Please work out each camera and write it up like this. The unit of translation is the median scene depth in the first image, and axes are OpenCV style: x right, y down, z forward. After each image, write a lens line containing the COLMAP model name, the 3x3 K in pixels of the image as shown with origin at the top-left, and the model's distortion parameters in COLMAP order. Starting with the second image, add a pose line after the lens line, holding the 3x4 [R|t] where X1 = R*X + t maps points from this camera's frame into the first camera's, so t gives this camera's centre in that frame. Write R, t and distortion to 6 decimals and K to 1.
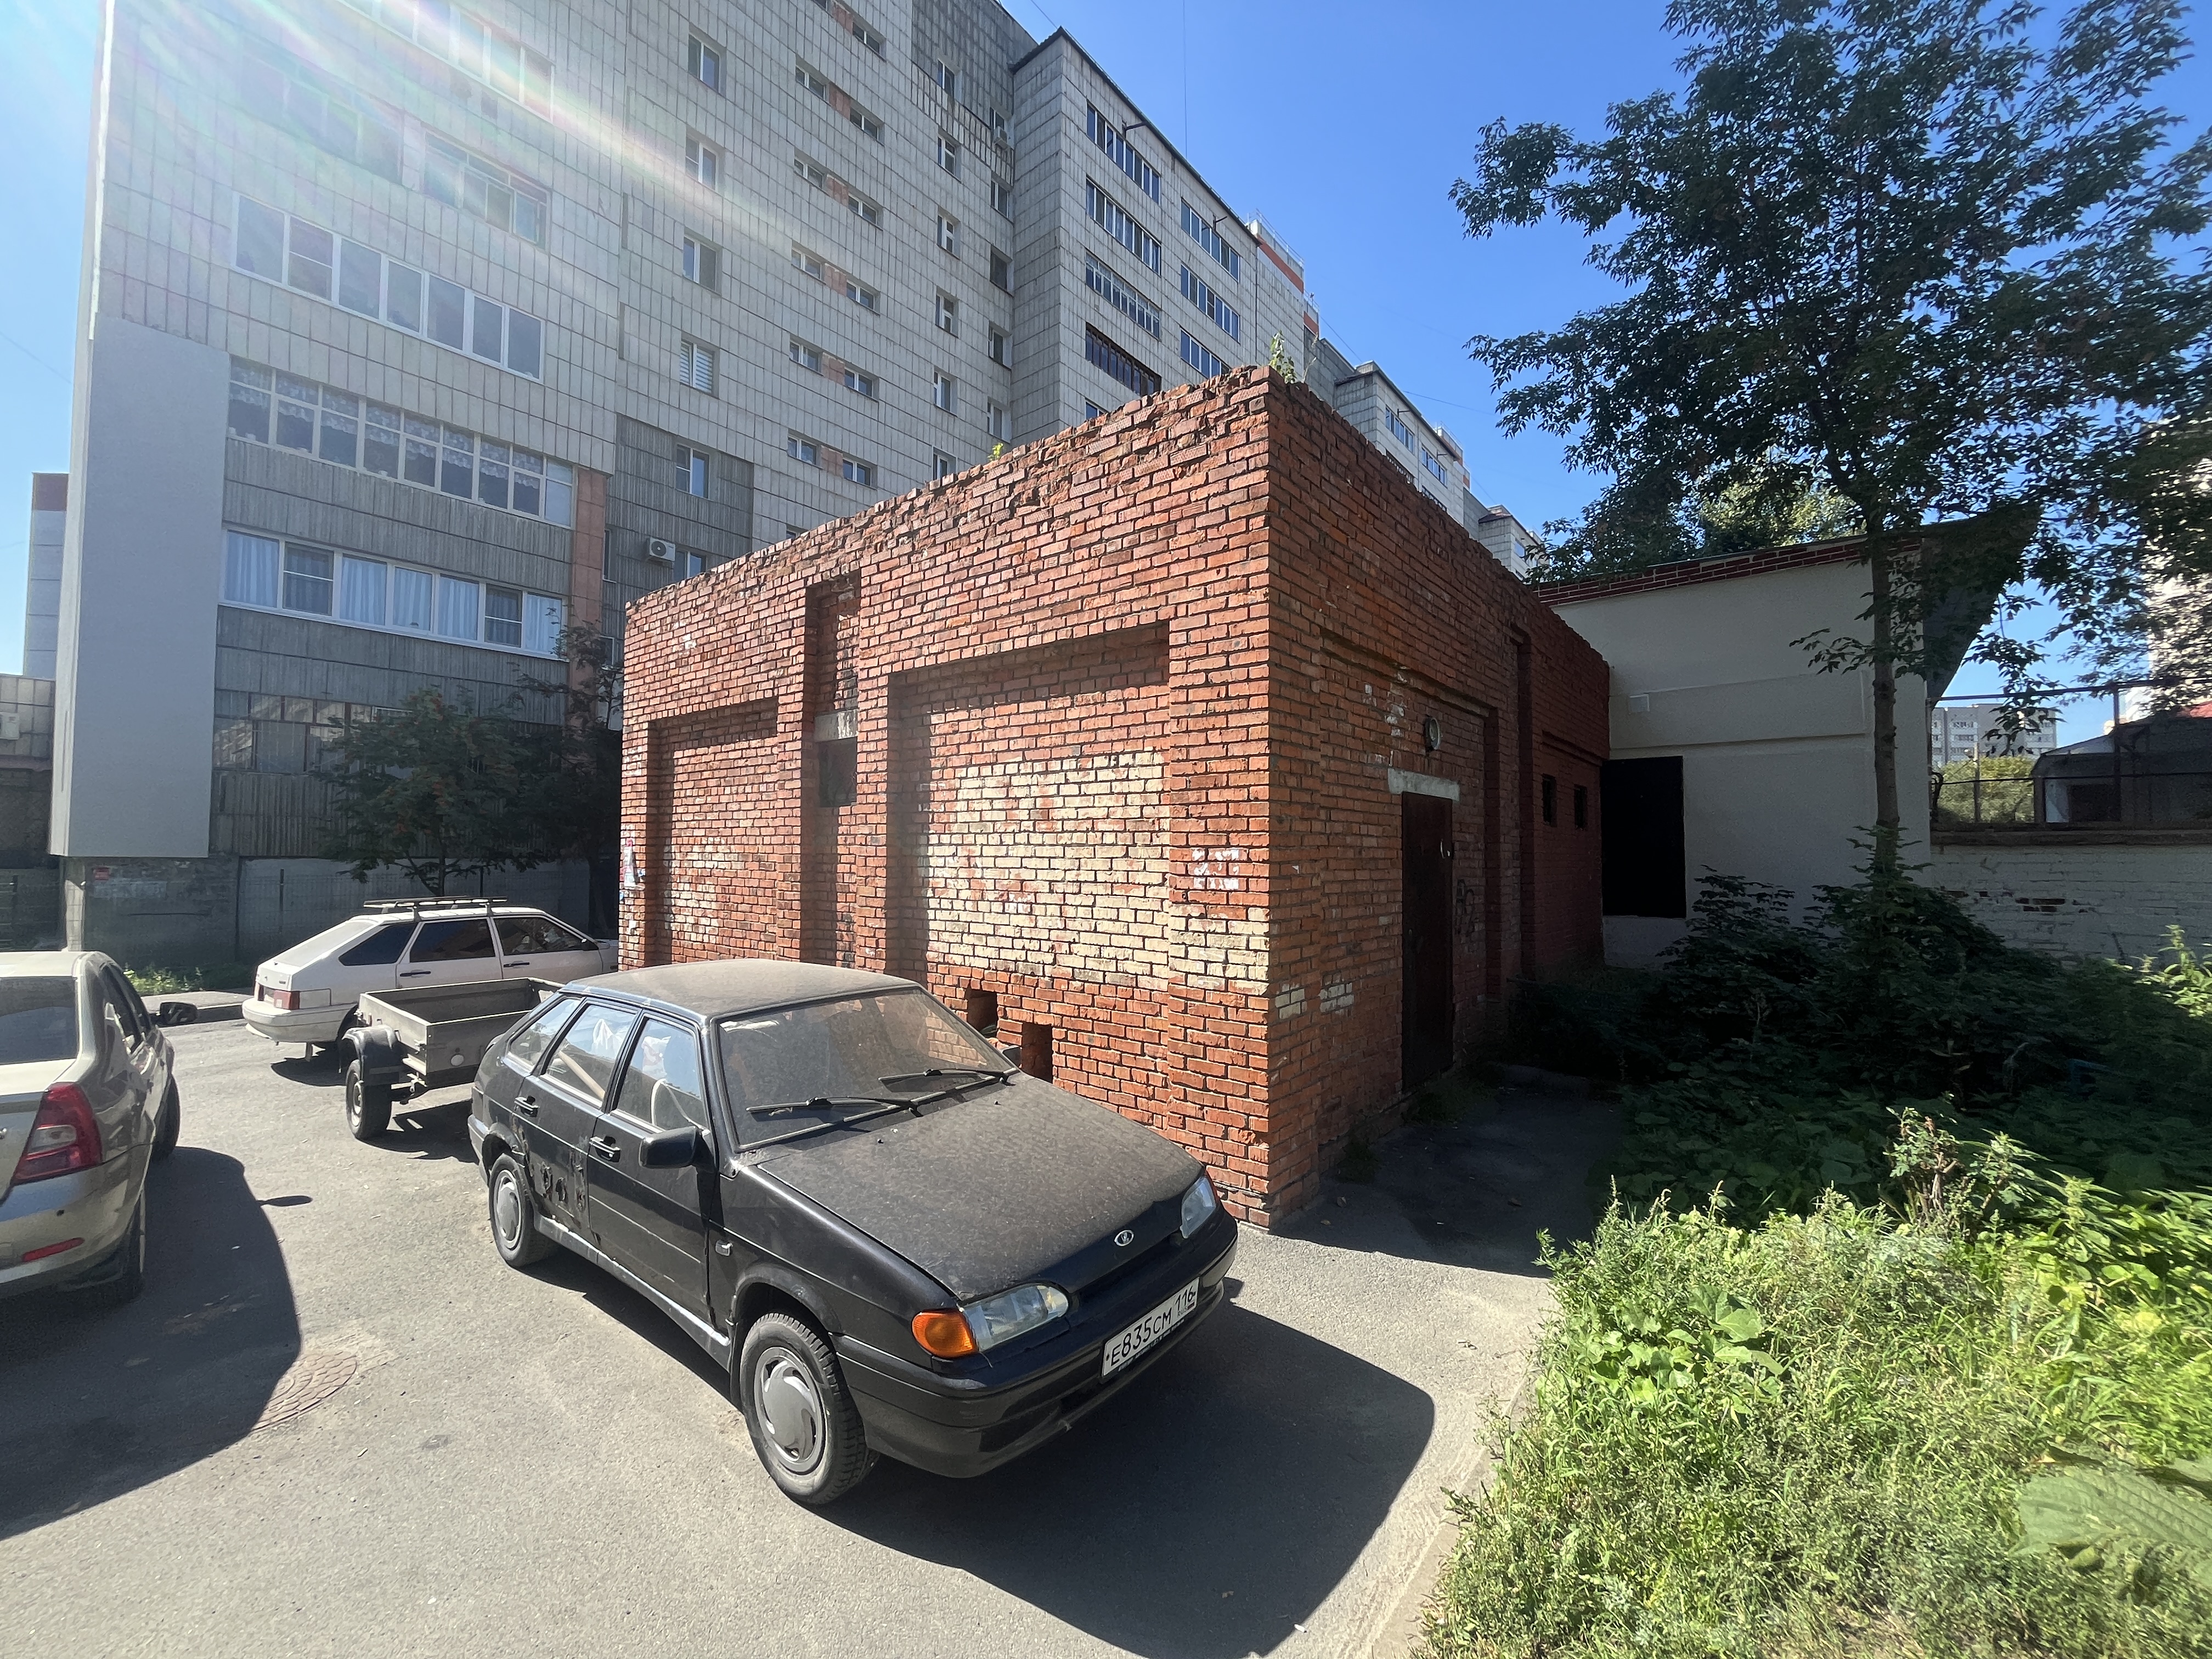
lens RADIAL K [[891.3, 0, 1104.0], [0, 891.3, 826.7], [0, 0, 1]] dist [-0.002516, -0.001145]
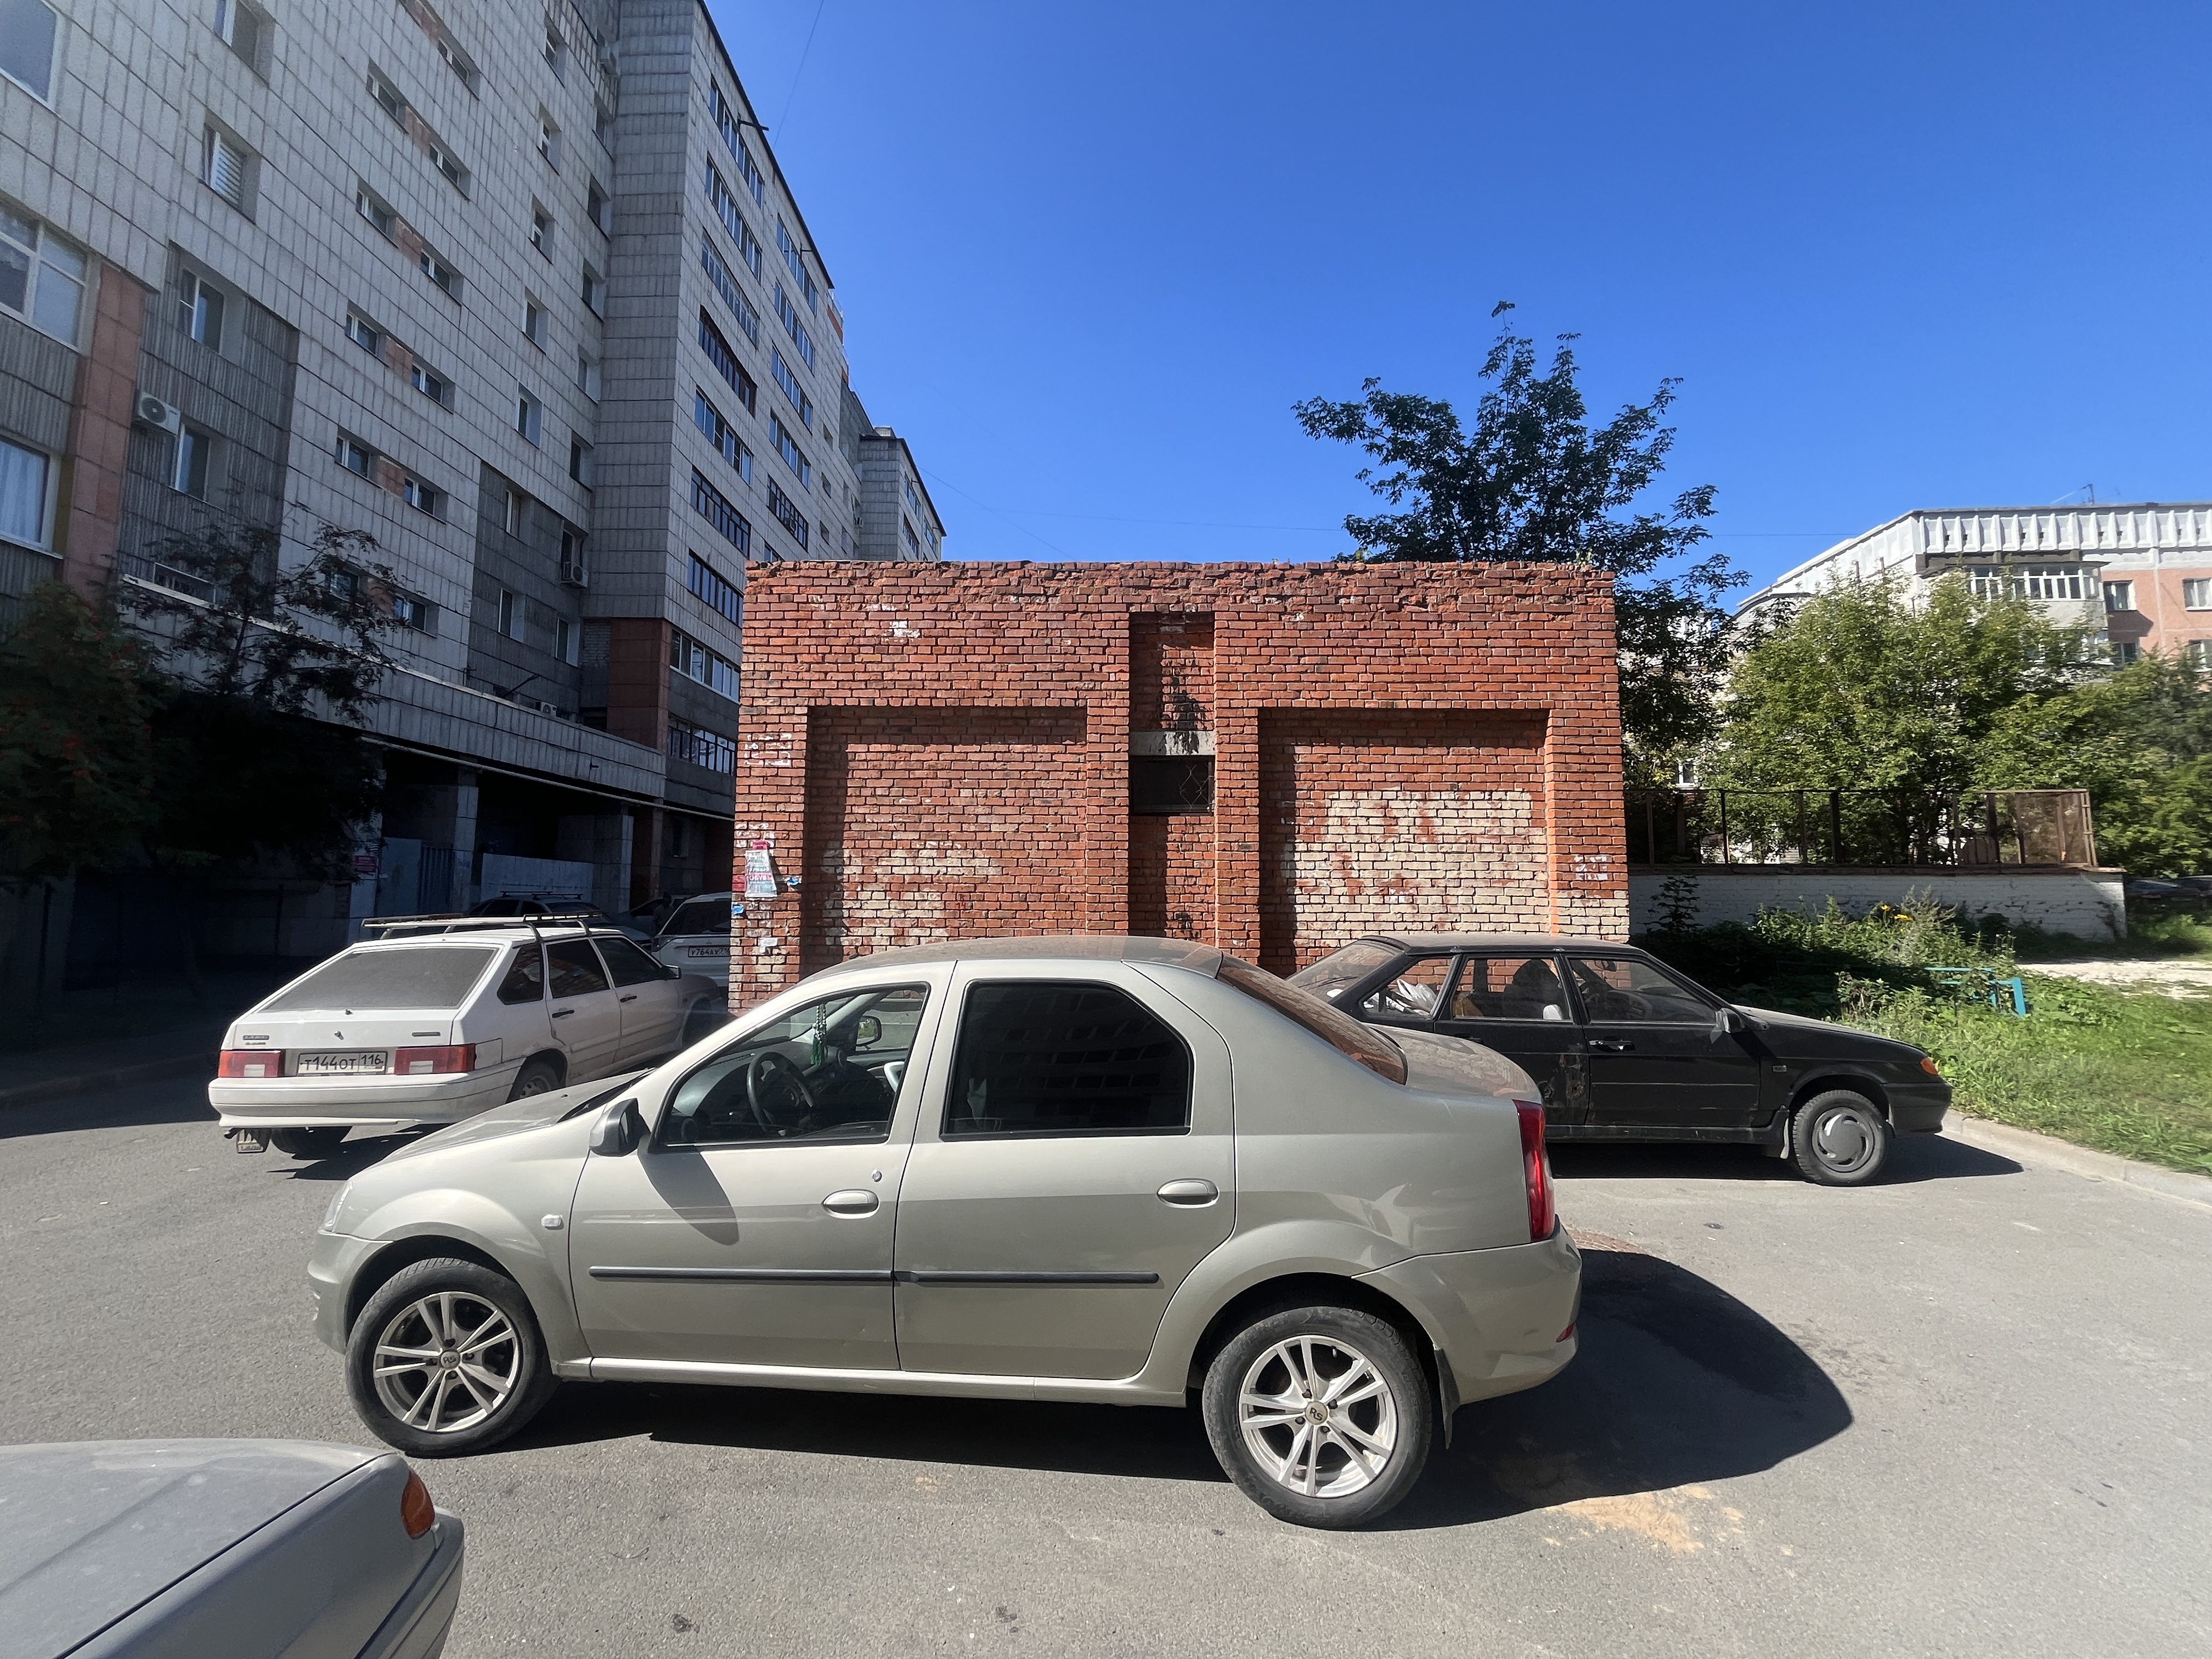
lens RADIAL K [[891.3, 0, 1109.2], [0, 891.3, 825.8], [0, 0, 1]] dist [-0.002516, -0.001145]
pose [[0.783461, 0.051013, 0.619343, -1.162869], [-0.019842, 0.998170, -0.057115, 0.060470], [-0.621124, 0.032459, 0.783040, 0.202717]]
